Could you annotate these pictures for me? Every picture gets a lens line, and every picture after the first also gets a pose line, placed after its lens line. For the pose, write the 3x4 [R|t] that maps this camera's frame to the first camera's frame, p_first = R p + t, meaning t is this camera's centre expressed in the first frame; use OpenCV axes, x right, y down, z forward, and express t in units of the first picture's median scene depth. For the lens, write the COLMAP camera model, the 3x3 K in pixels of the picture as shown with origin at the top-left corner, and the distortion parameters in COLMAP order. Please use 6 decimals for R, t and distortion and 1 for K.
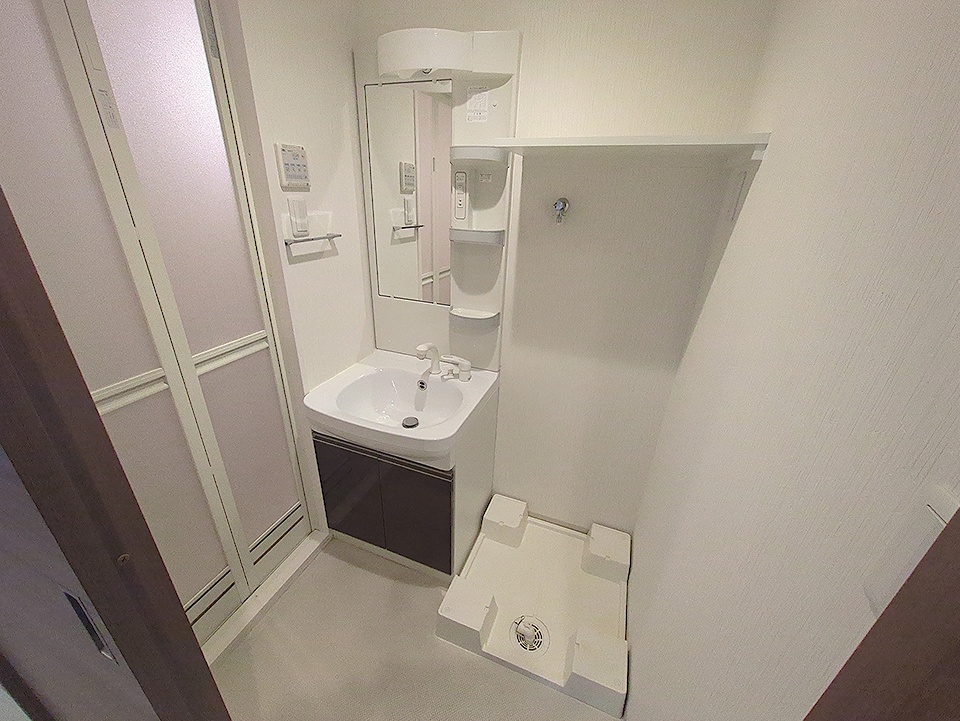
lens RADIAL K [[379.9, 0, 475.8], [0, 379.9, 360.2], [0, 0, 1]] dist [-0.000490, 0.000059]
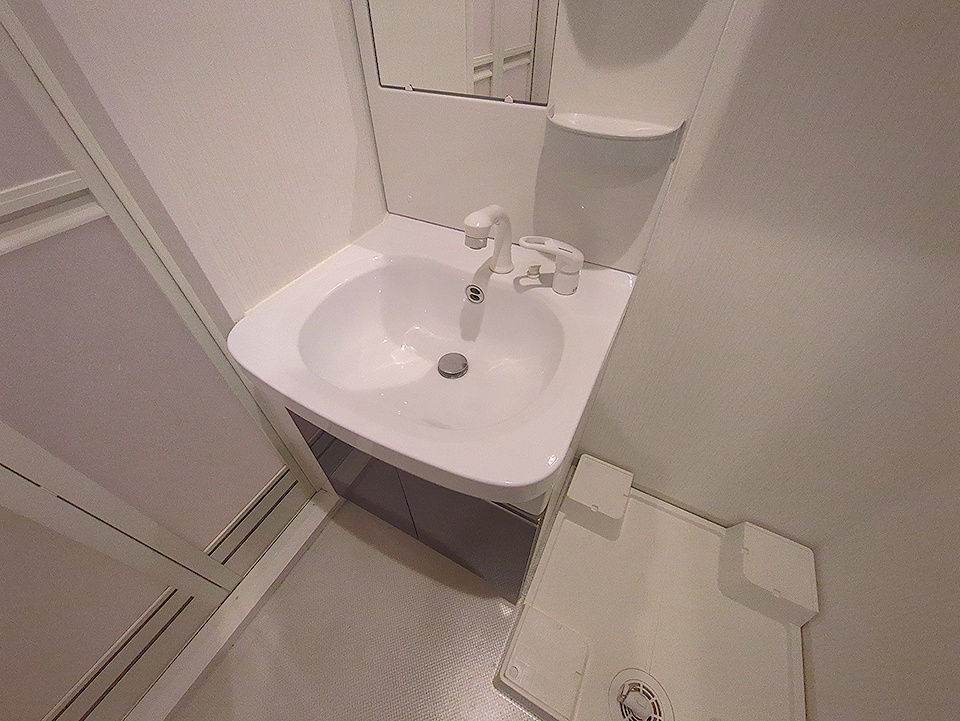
lens RADIAL K [[379.9, 0, 475.8], [0, 379.9, 360.2], [0, 0, 1]] dist [-0.000490, 0.000059]
pose [[0.992493, 0.054216, -0.109627, -0.081293], [-0.010384, 0.930492, 0.366164, -0.037870], [0.121858, -0.362277, 0.924070, 0.510394]]
